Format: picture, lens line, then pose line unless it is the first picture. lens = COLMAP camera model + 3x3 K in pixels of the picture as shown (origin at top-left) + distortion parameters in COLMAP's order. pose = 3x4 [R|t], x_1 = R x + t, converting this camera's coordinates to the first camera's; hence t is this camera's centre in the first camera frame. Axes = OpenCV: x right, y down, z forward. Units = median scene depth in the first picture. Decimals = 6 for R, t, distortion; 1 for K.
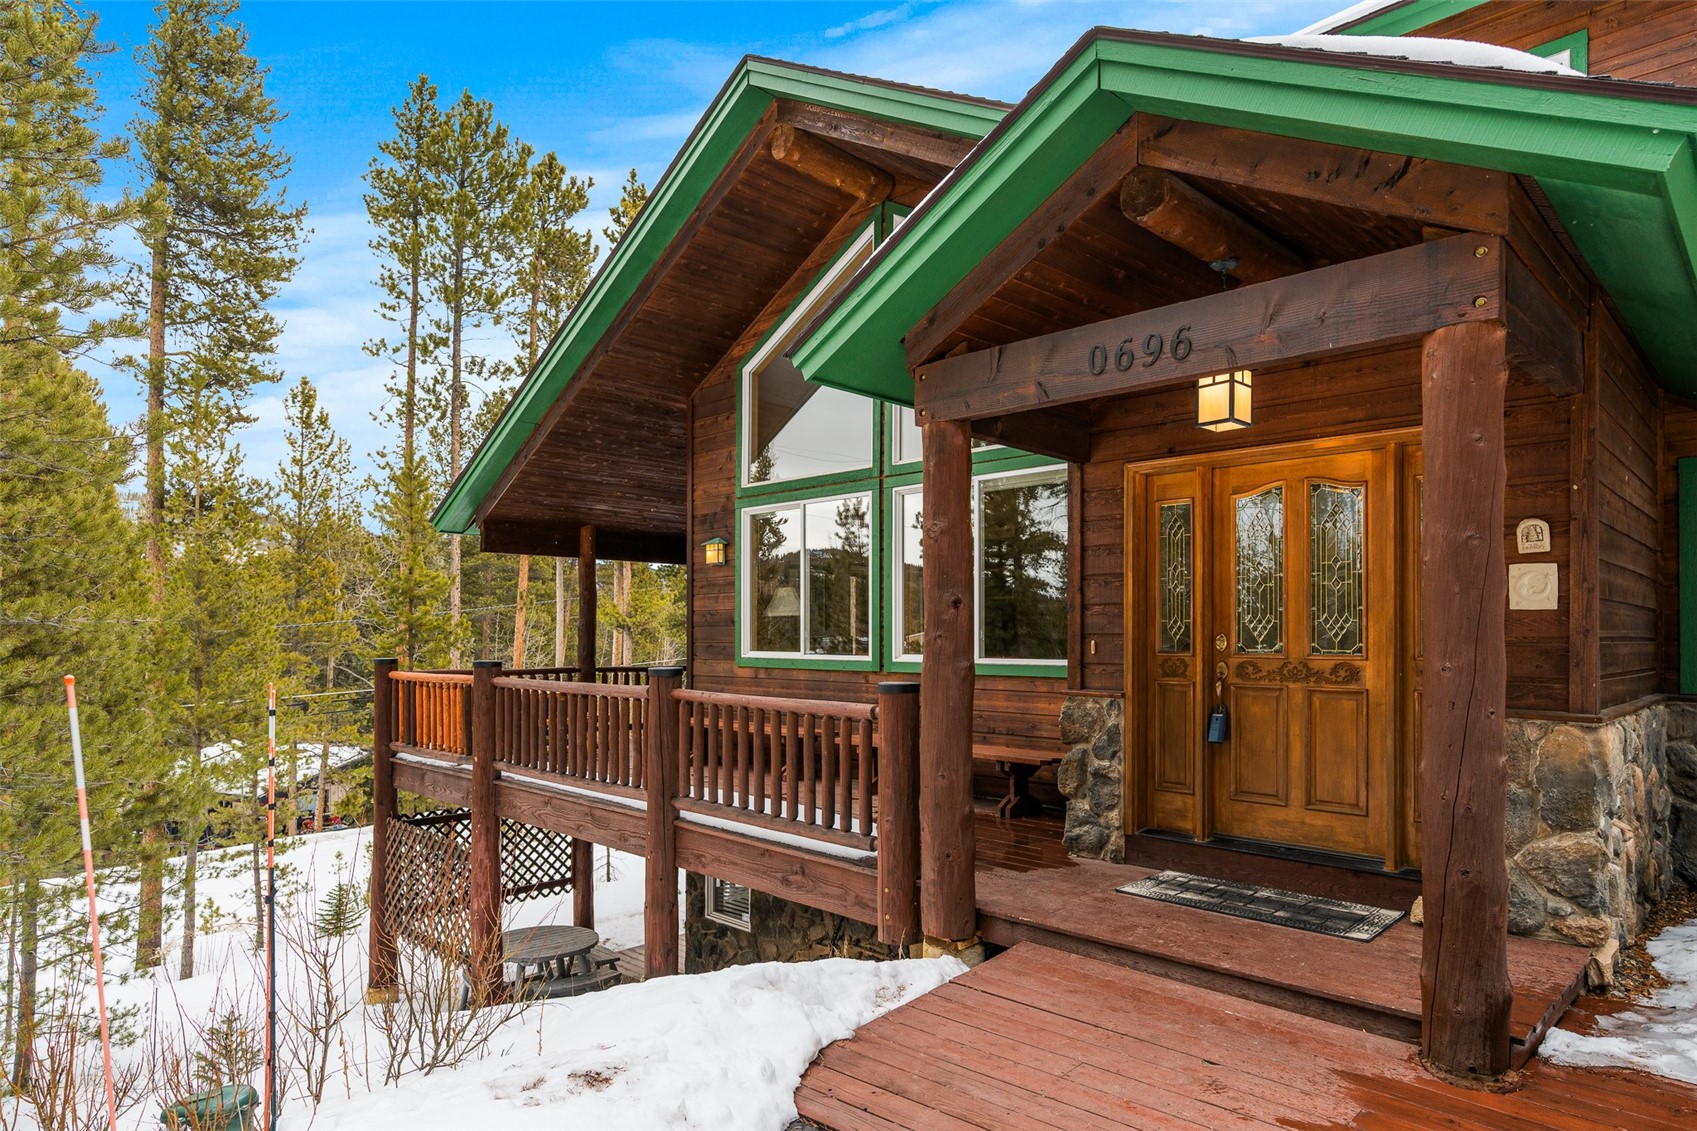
lens RADIAL K [[981.1, 0, 846.0], [0, 981.1, 624.5], [0, 0, 1]] dist [0.001052, -0.001248]
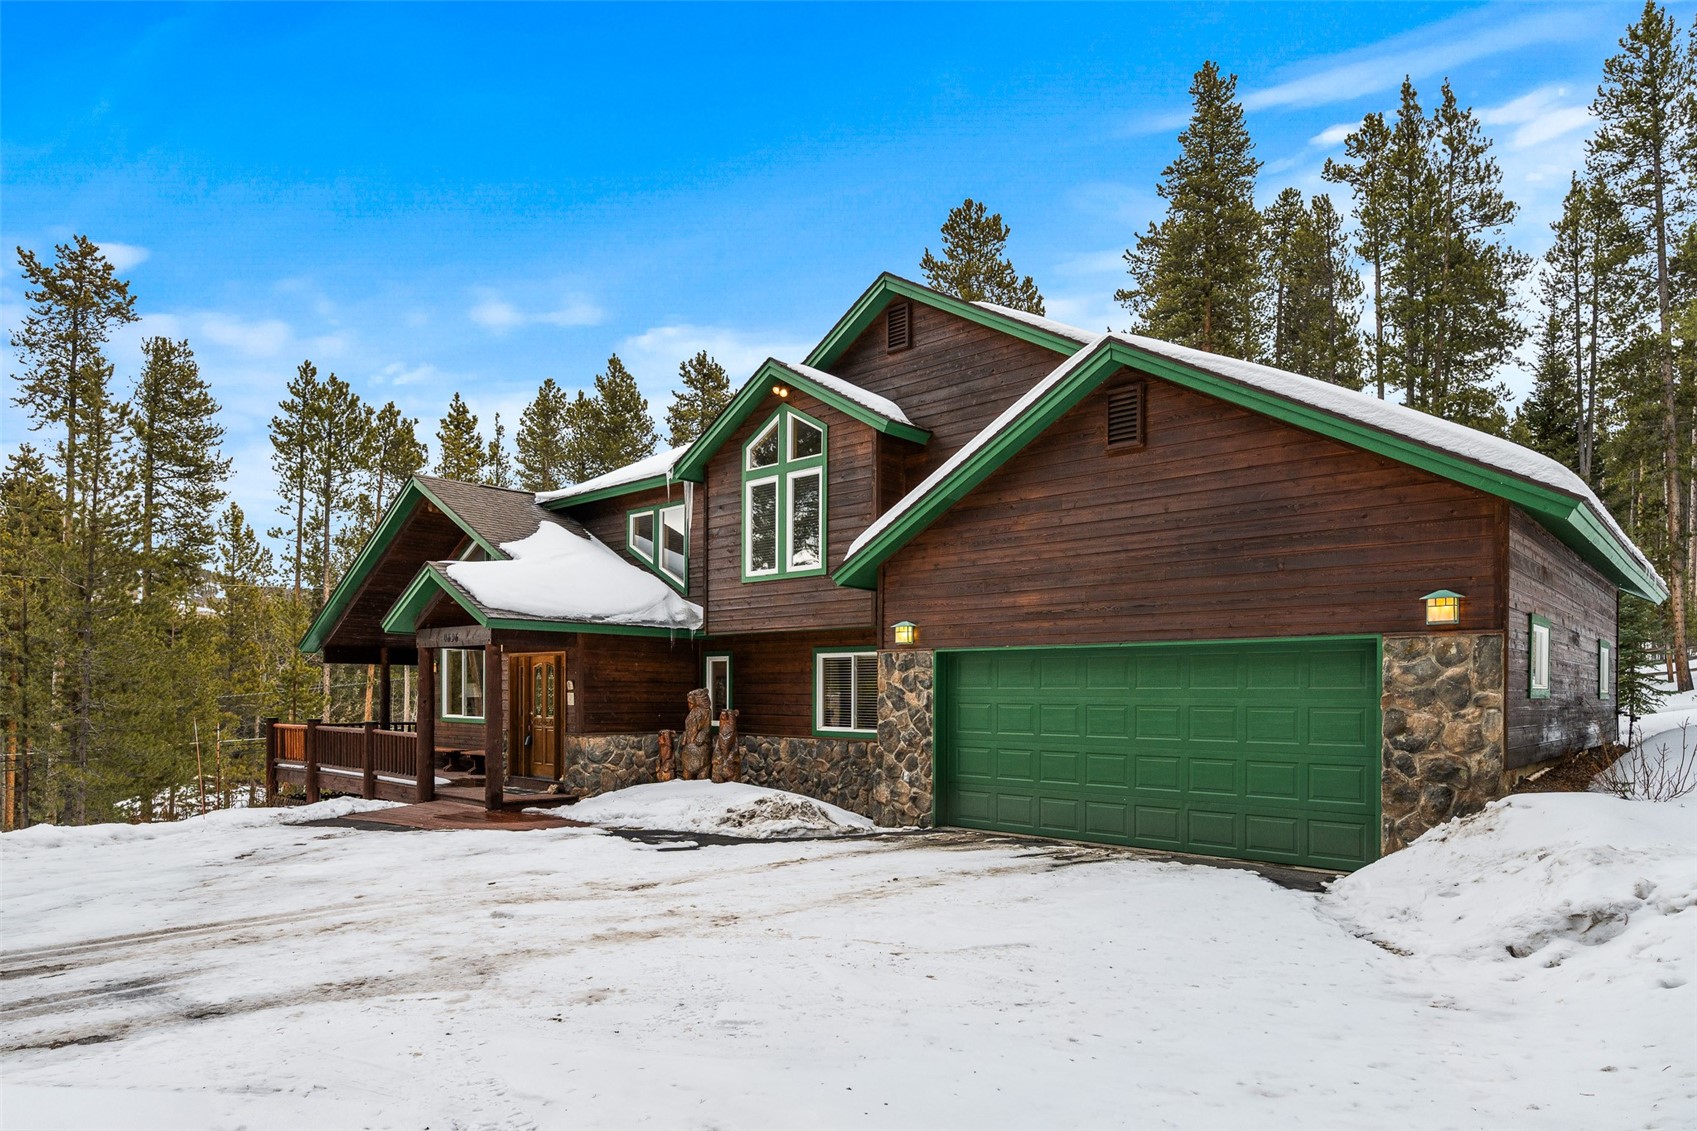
lens RADIAL K [[994.2, 0, 852.9], [0, 994.2, 692.8], [0, 0, 1]] dist [0.001721, 0.001259]
pose [[0.998878, 0.002256, 0.047305, 0.640720], [-0.002729, 0.999947, 0.009948, -0.040653], [-0.047280, -0.010066, 0.998831, -1.126024]]
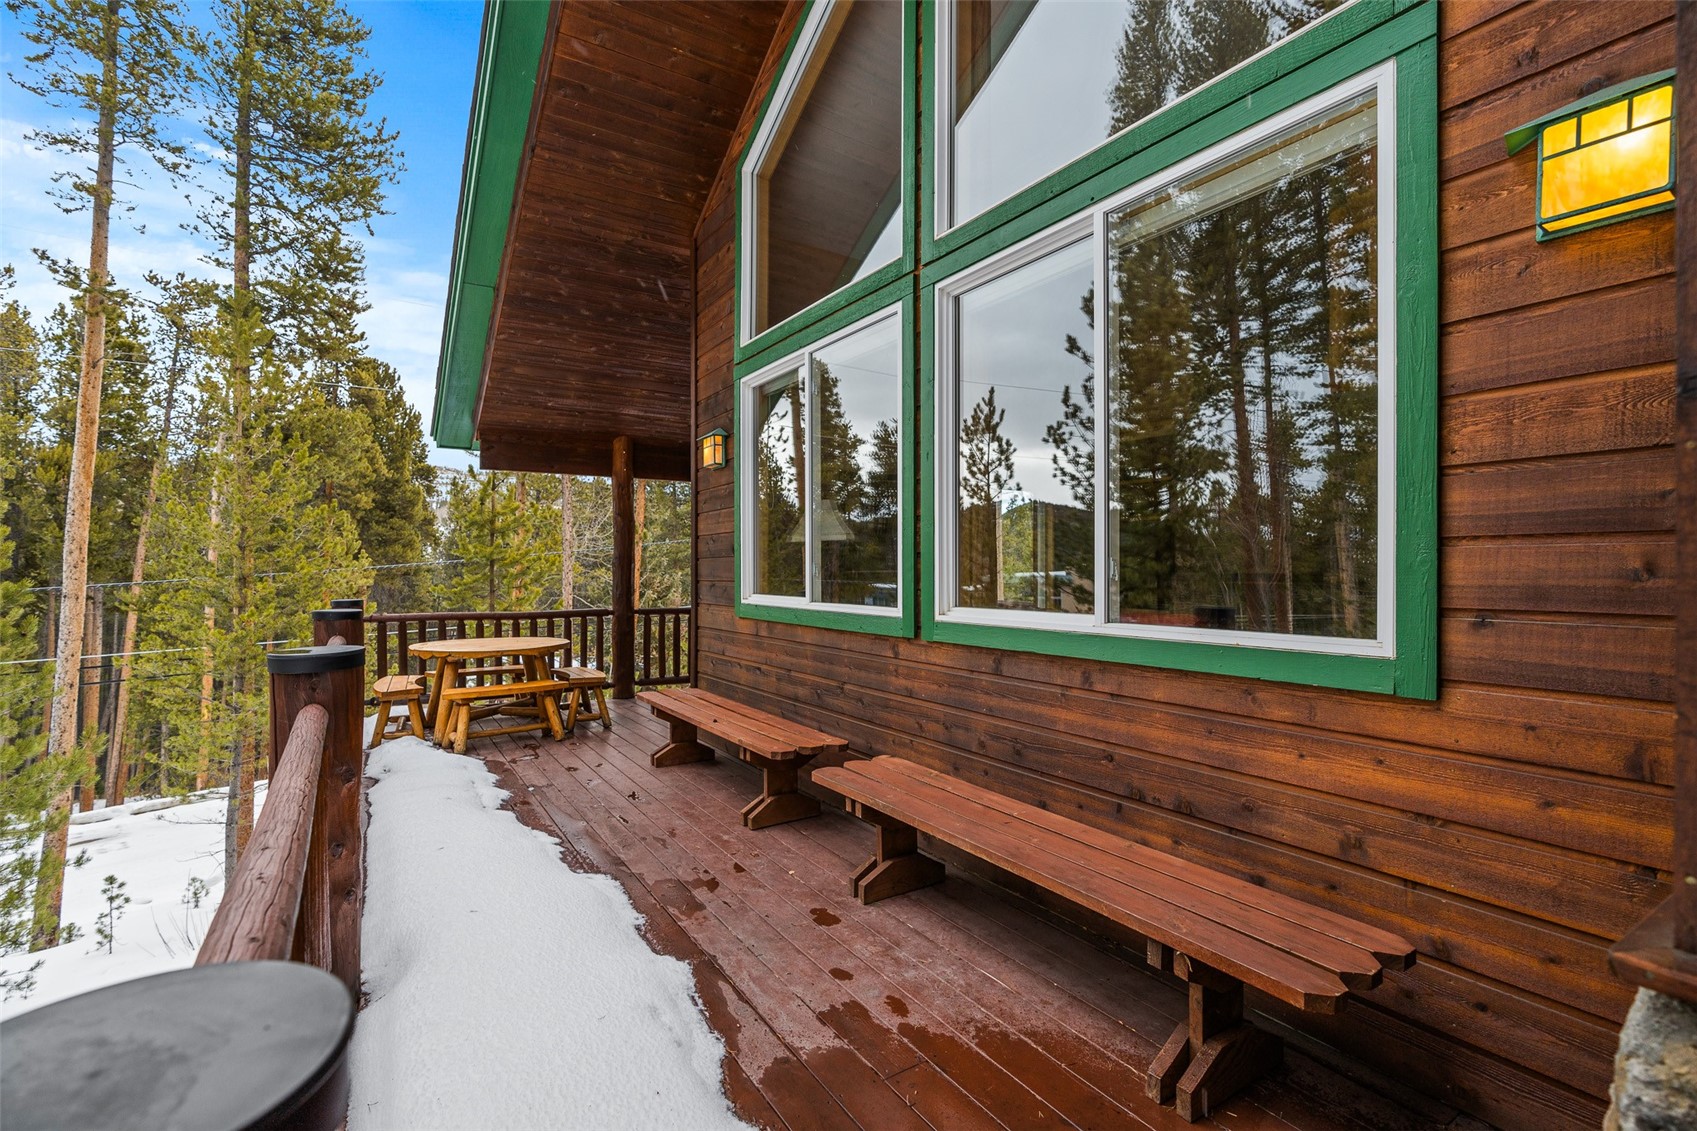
lens RADIAL K [[769.9, 0, 845.3], [0, 769.9, 573.1], [0, 0, 1]] dist [-0.000466, -0.000024]
pose [[0.975314, -0.001606, -0.220816, 0.073118], [0.005365, 0.999851, 0.016424, 0.004521], [0.220757, -0.017204, 0.975177, 0.477477]]
